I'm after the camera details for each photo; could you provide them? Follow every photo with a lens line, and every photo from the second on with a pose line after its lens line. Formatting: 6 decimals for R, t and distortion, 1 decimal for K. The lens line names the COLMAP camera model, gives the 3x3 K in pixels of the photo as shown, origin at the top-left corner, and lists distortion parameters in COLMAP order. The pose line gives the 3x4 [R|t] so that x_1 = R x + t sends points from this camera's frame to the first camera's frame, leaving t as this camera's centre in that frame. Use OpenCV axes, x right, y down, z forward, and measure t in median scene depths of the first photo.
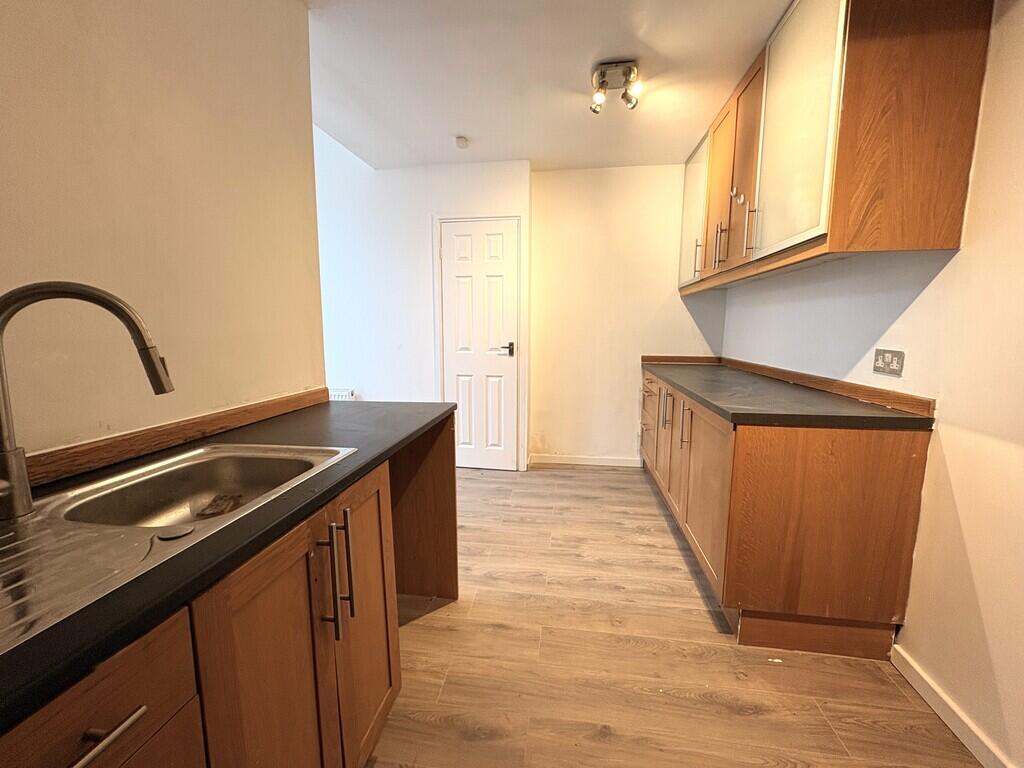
lens RADIAL K [[418.3, 0, 508.3], [0, 418.3, 382.0], [0, 0, 1]] dist [-0.000063, -0.000008]
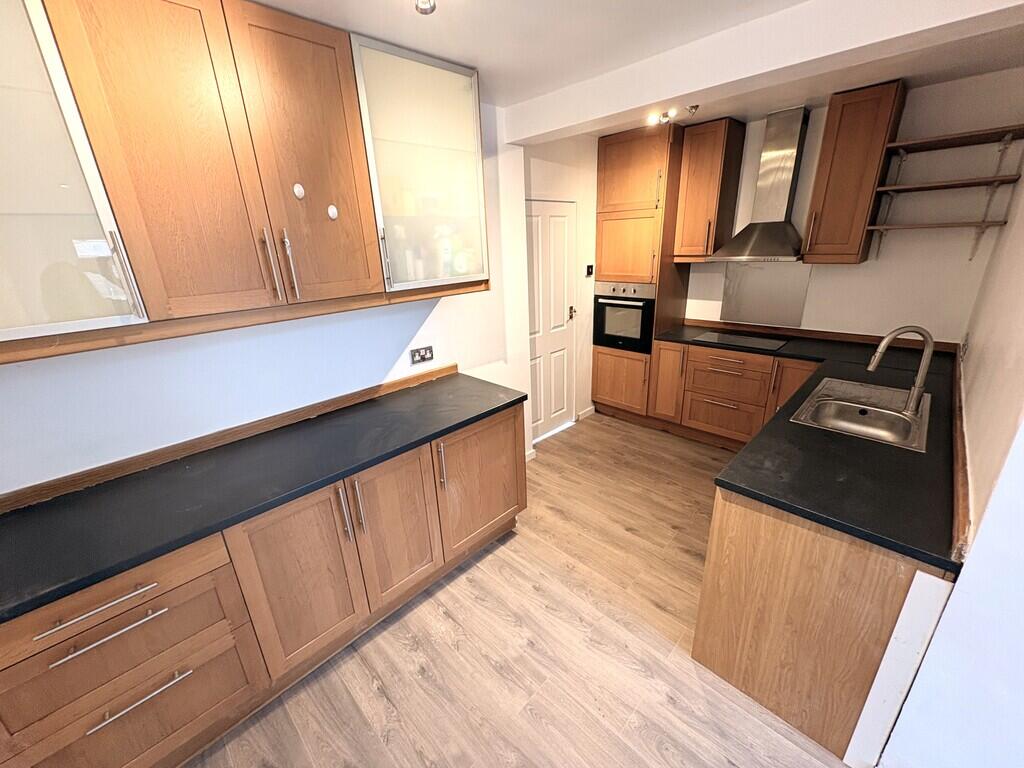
lens RADIAL K [[418.3, 0, 512.0], [0, 418.3, 380.2], [0, 0, 1]] dist [-0.000063, -0.000008]
pose [[-0.812498, -0.160081, 0.560555, -0.239761], [0.115359, 0.898395, 0.423767, -0.539397], [-0.571437, 0.408975, -0.711477, 1.796656]]
